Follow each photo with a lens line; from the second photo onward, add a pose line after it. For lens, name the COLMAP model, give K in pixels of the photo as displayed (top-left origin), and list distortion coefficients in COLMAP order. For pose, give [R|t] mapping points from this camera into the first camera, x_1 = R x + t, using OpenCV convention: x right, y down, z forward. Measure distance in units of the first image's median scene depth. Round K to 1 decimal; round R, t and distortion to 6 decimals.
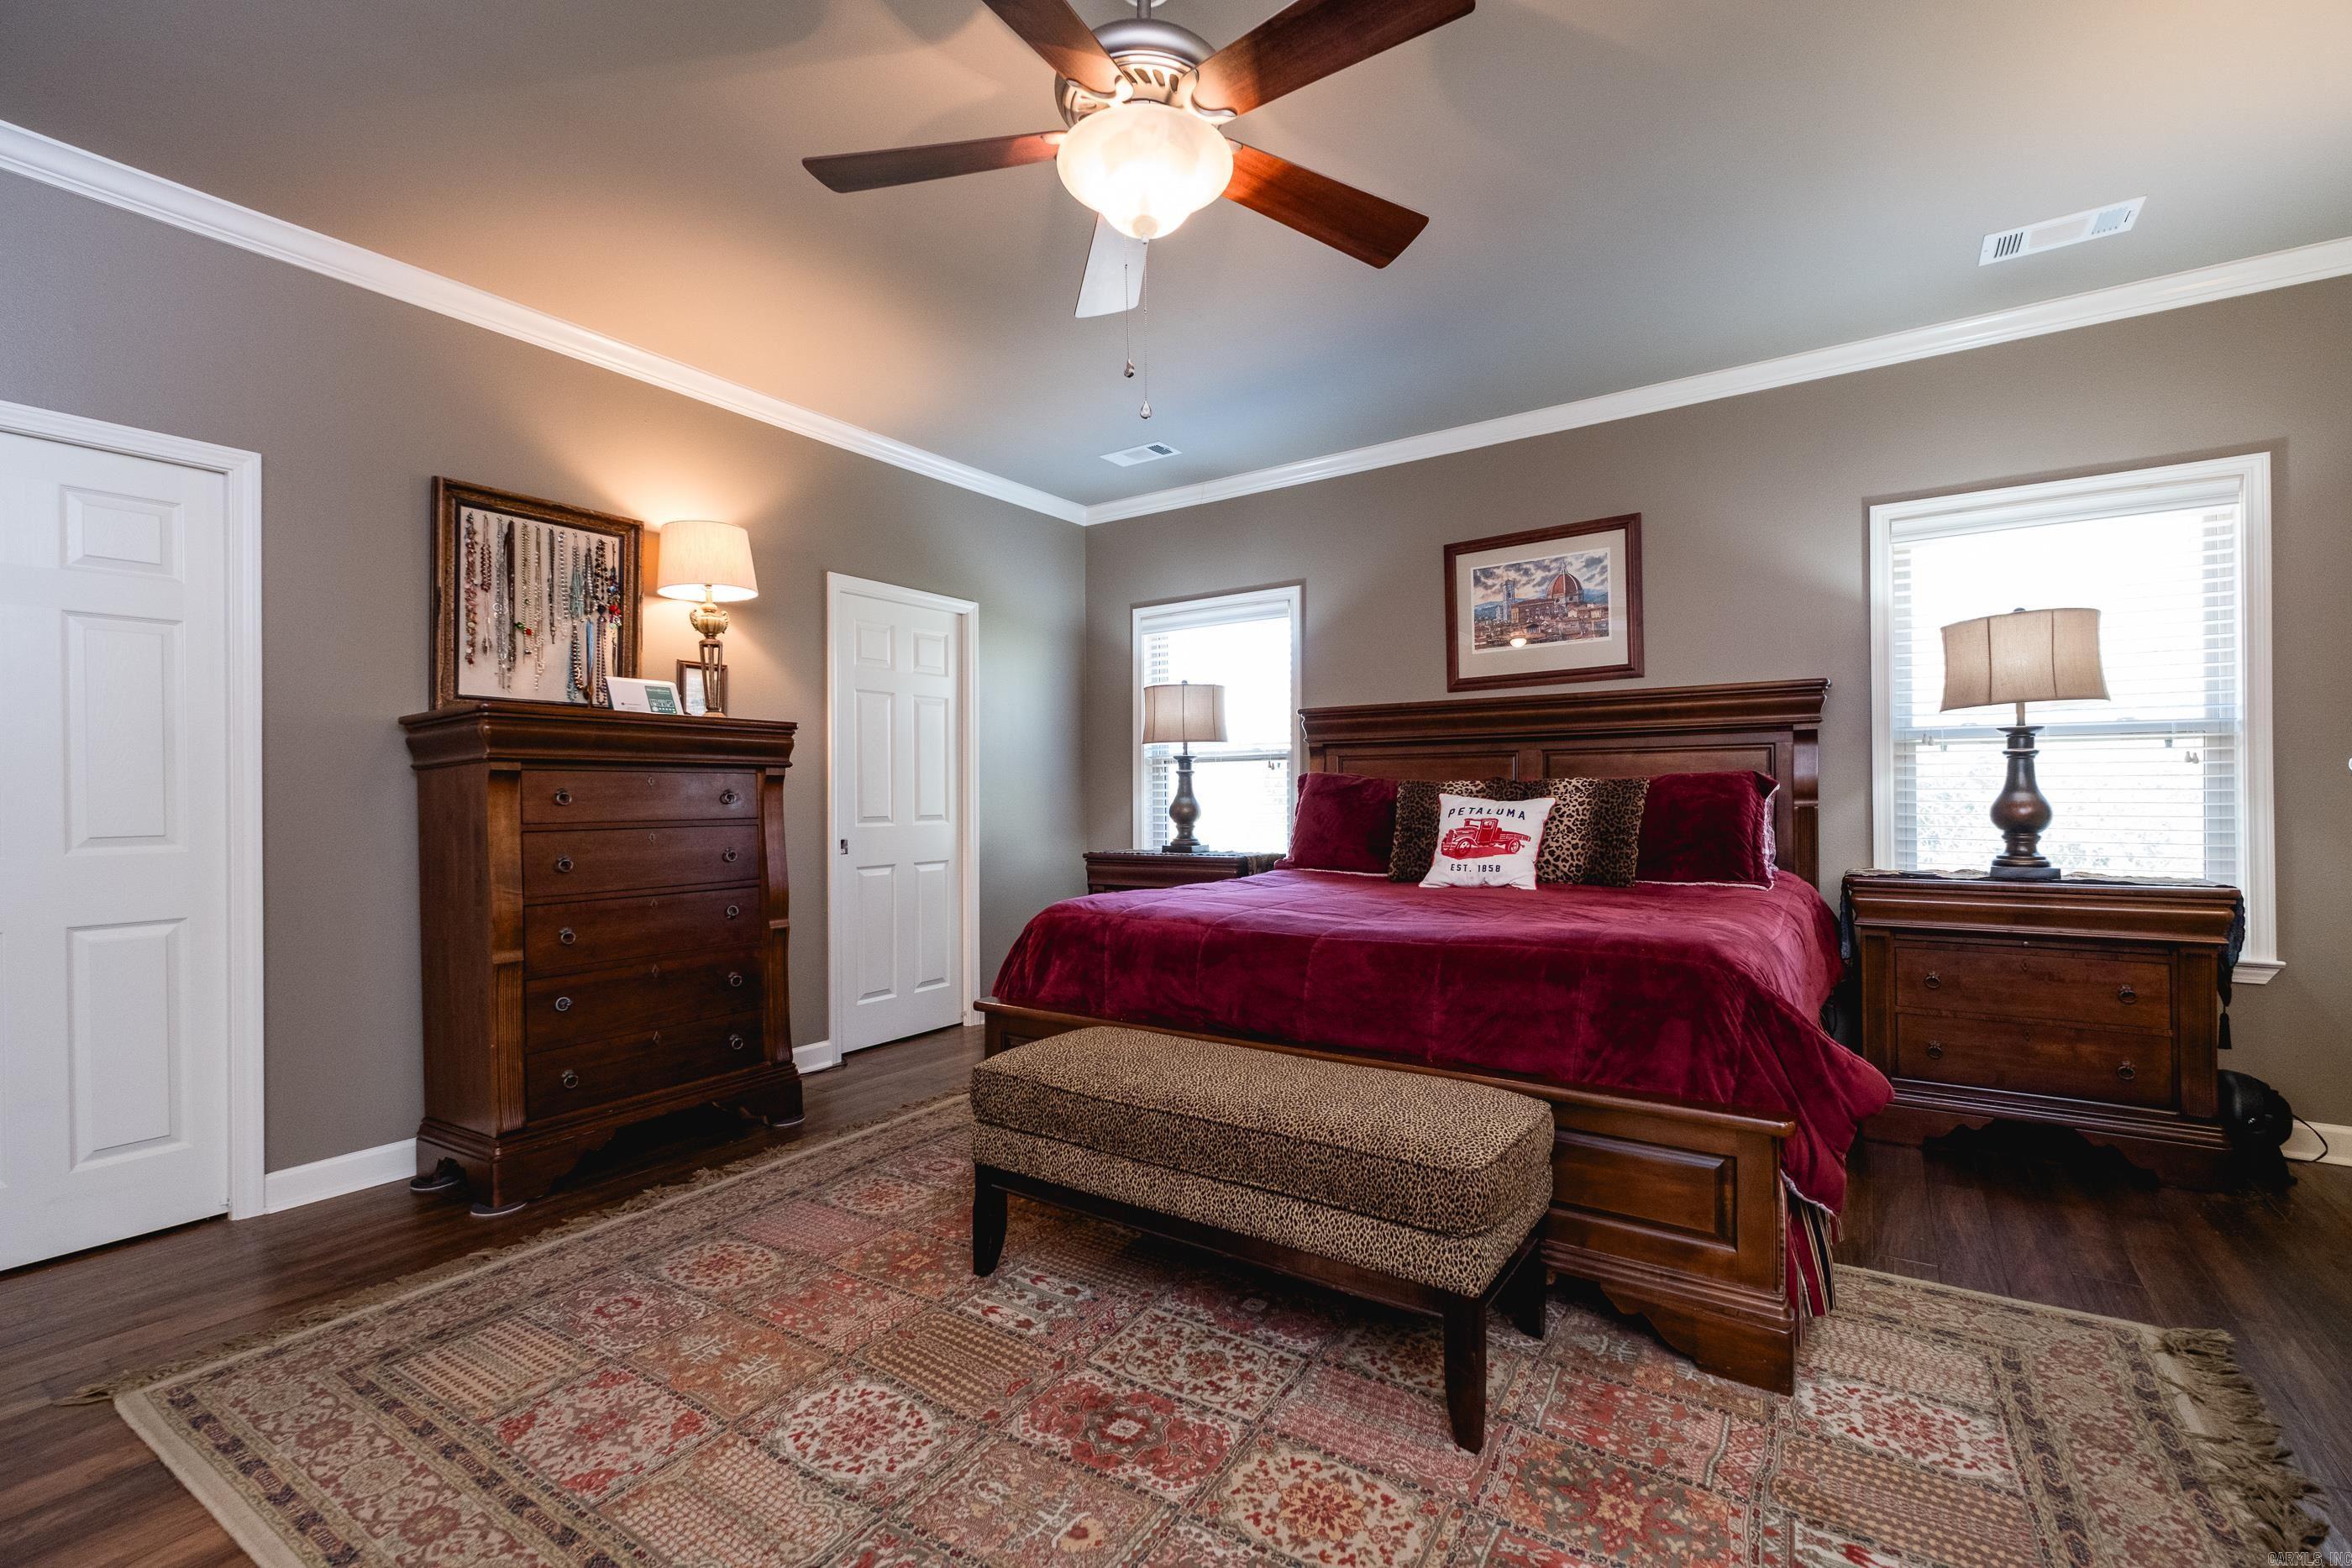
lens RADIAL K [[1013.0, 0, 1181.2], [0, 1013.0, 785.5], [0, 0, 1]] dist [0.000340, -0.001112]
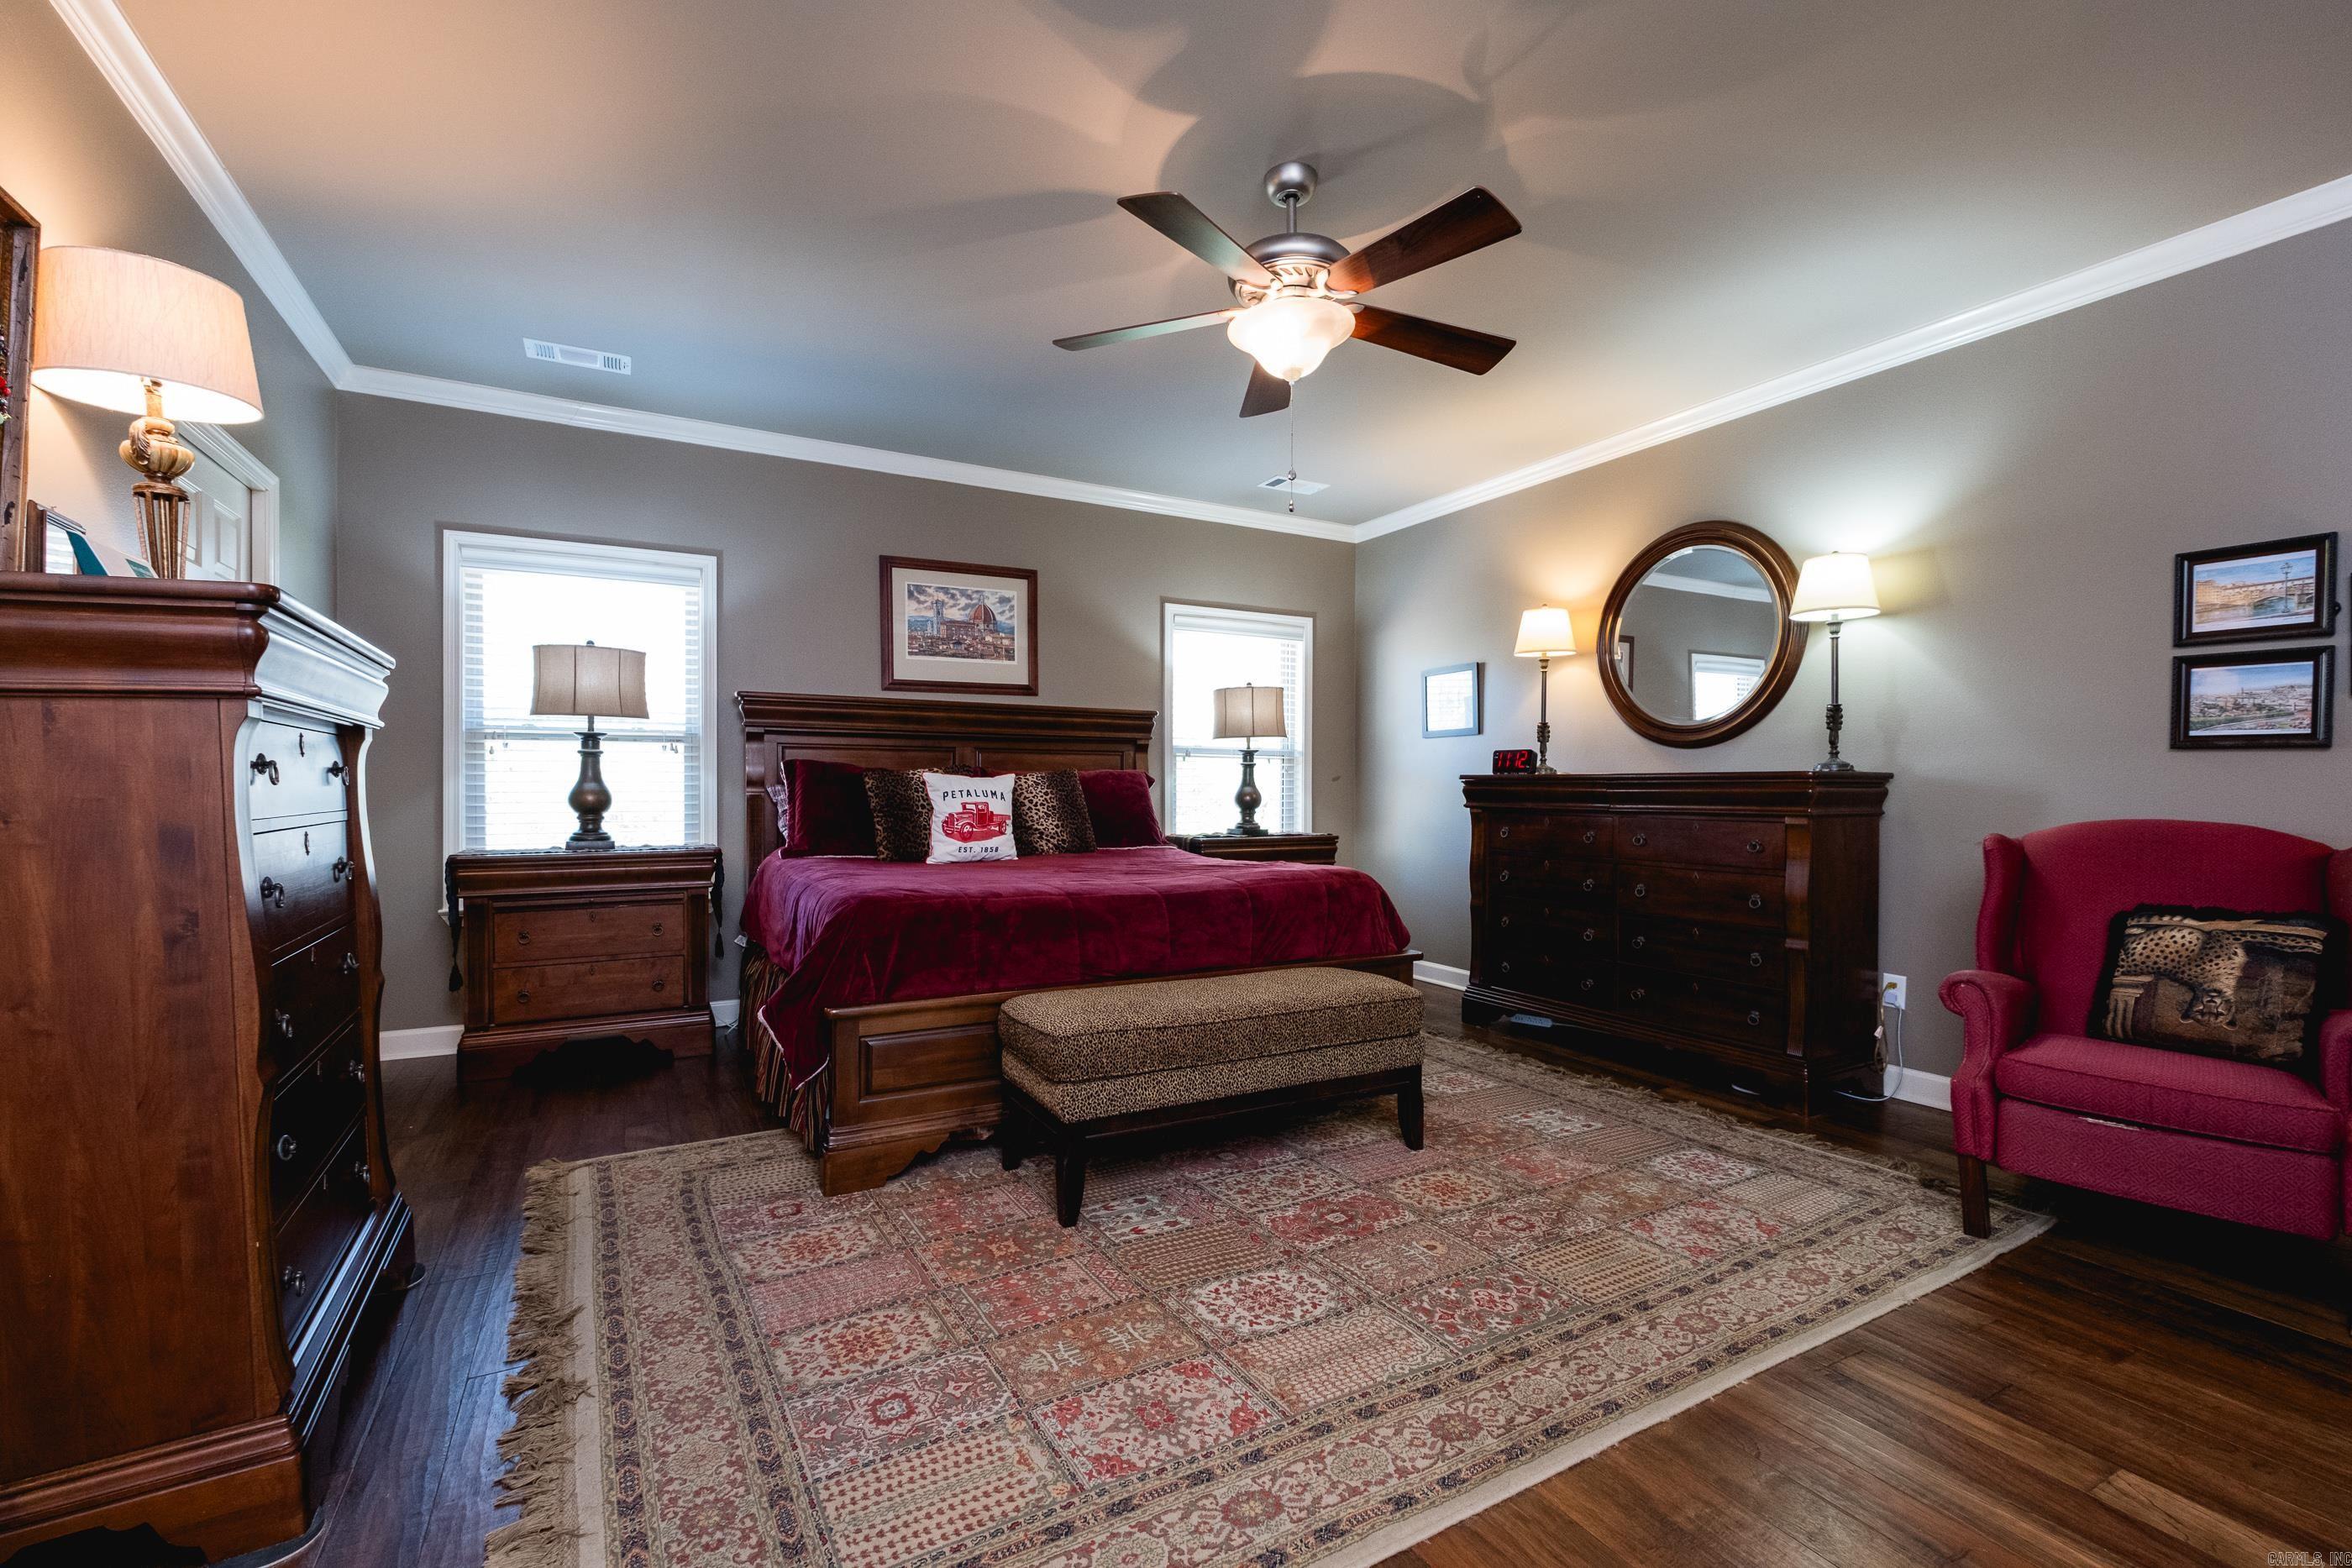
lens RADIAL K [[1013.0, 0, 1181.2], [0, 1013.0, 785.5], [0, 0, 1]] dist [0.000340, -0.001112]
pose [[0.459532, 0.011383, 0.888088, -0.786772], [-0.018194, 0.999829, -0.003400, 0.012457], [-0.887975, -0.014595, 0.459660, 0.290682]]
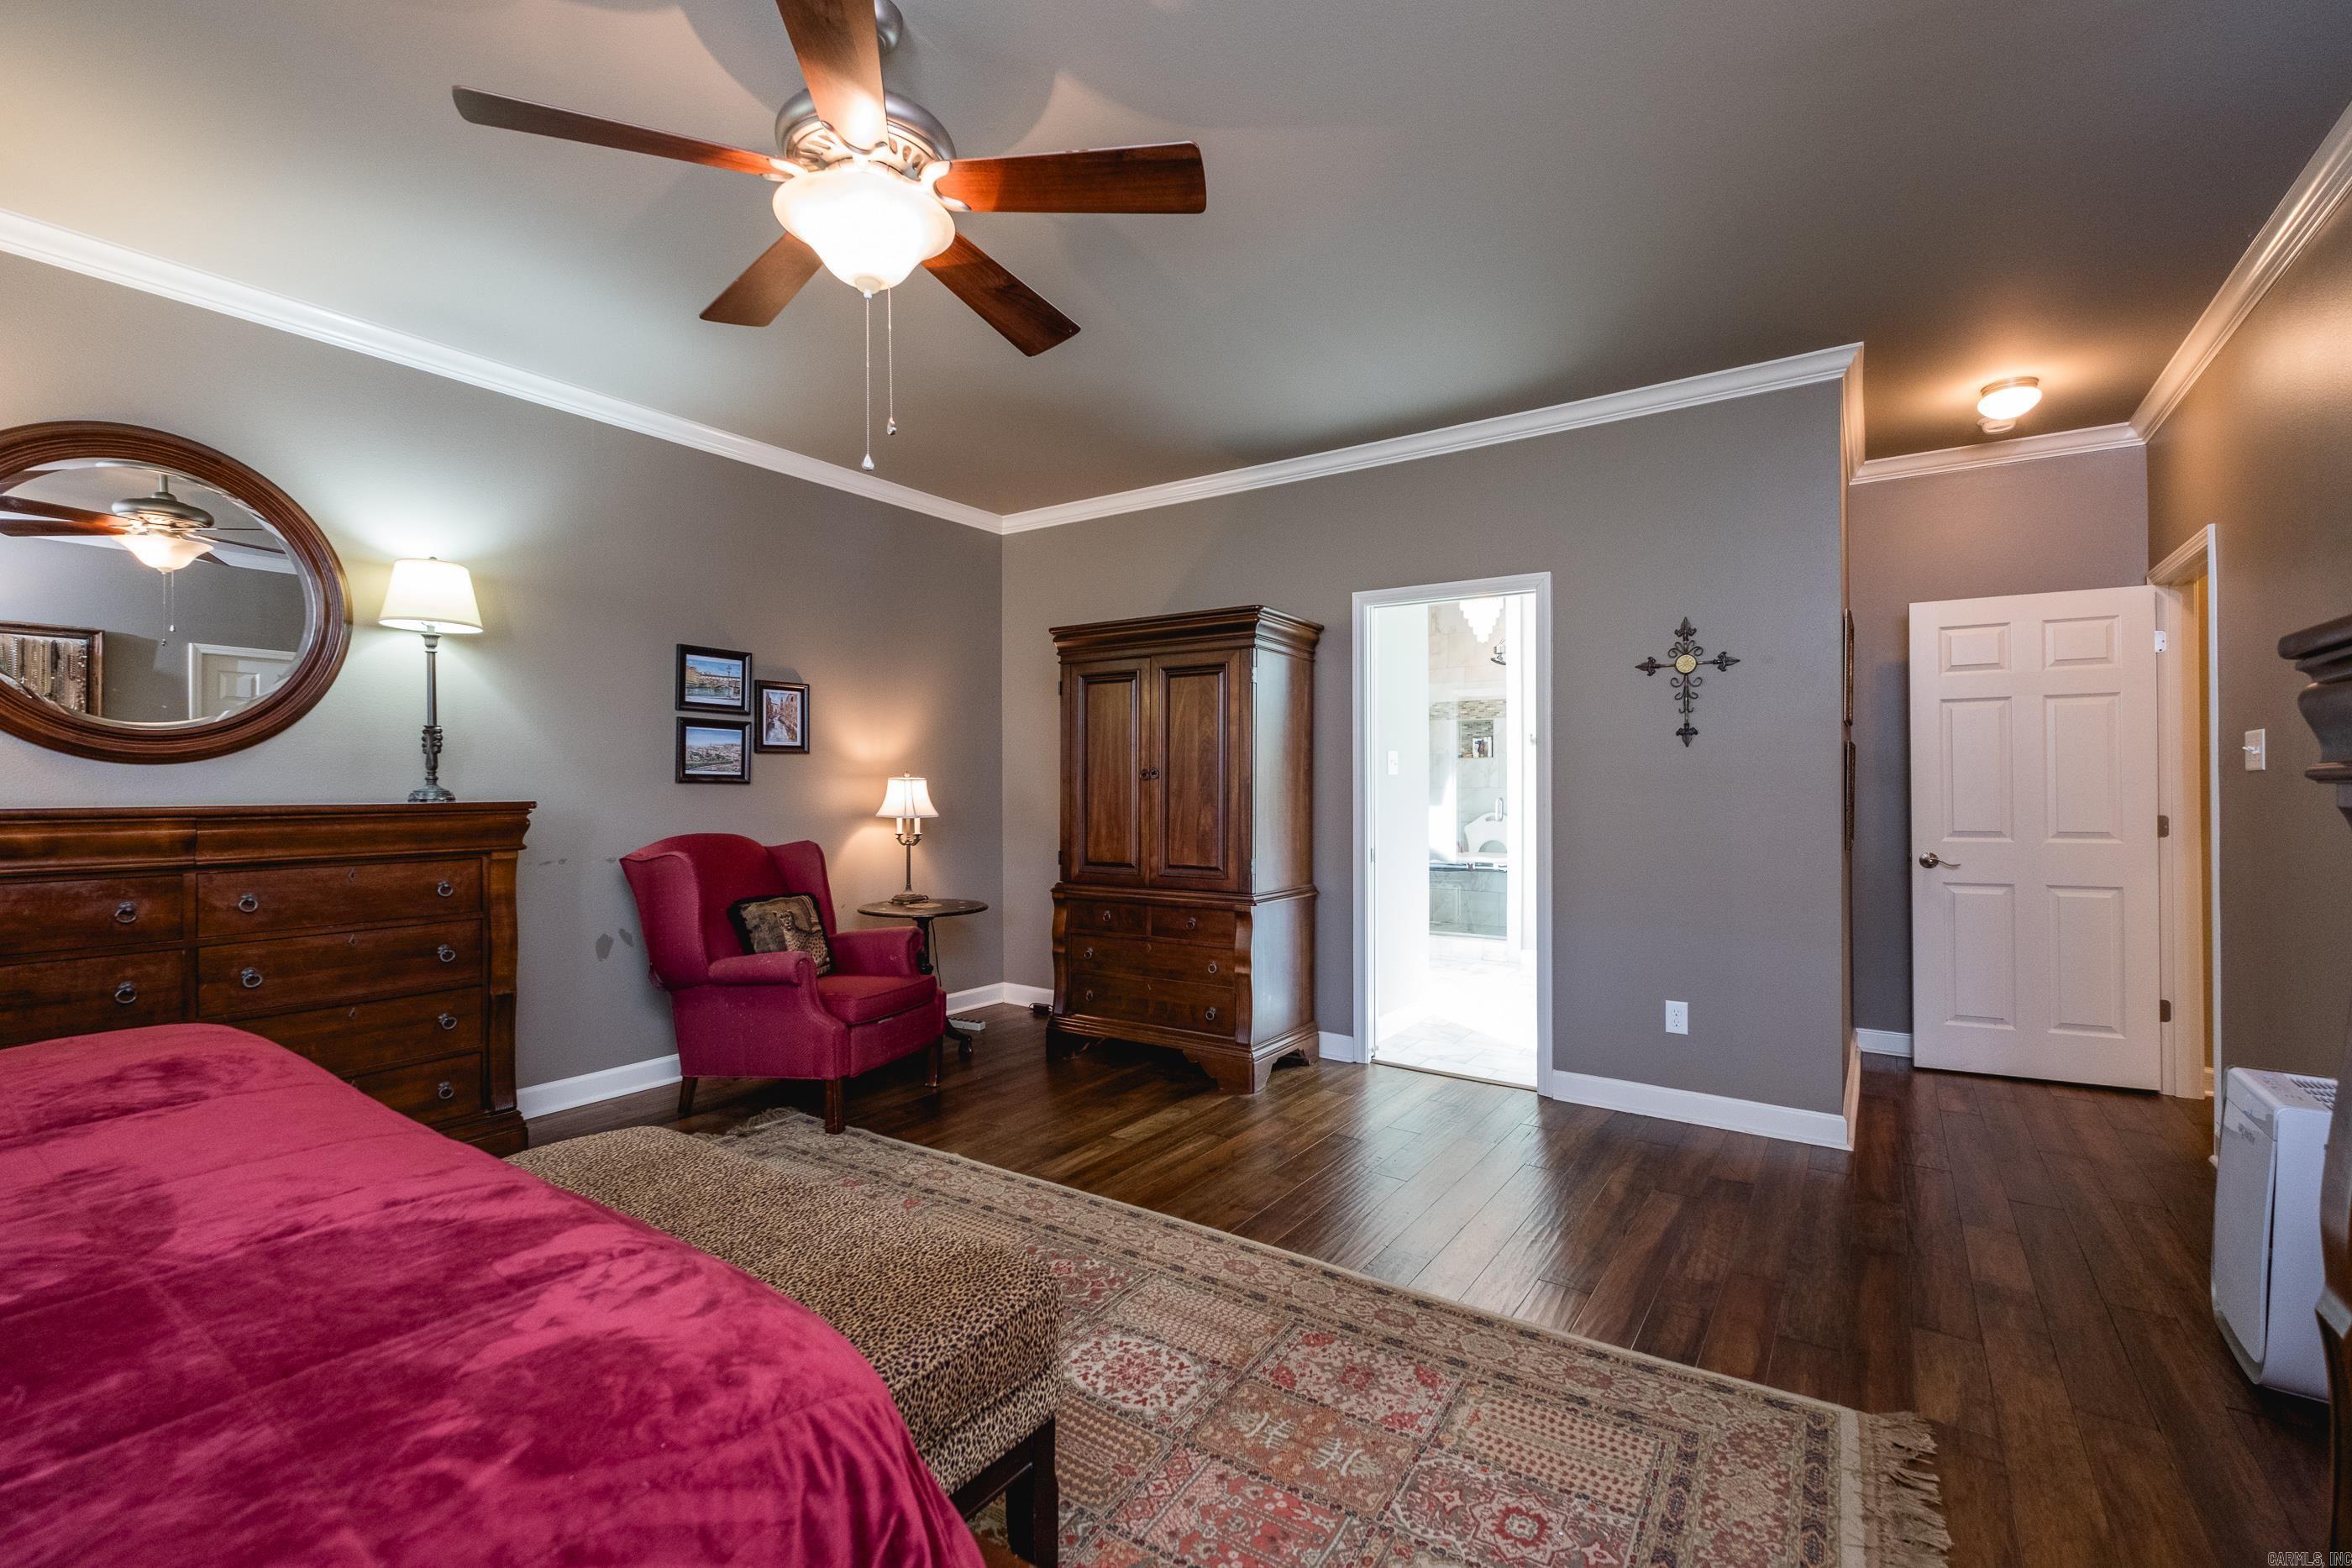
lens RADIAL K [[1009.3, 0, 1176.0], [0, 1009.3, 784.0], [0, 0, 1]] dist [0.000841, -0.000280]
pose [[-0.999854, 0.006331, 0.015878, -0.211087], [0.006164, 0.999925, -0.010584, -0.021211], [-0.015944, -0.010485, -0.999818, 1.183748]]
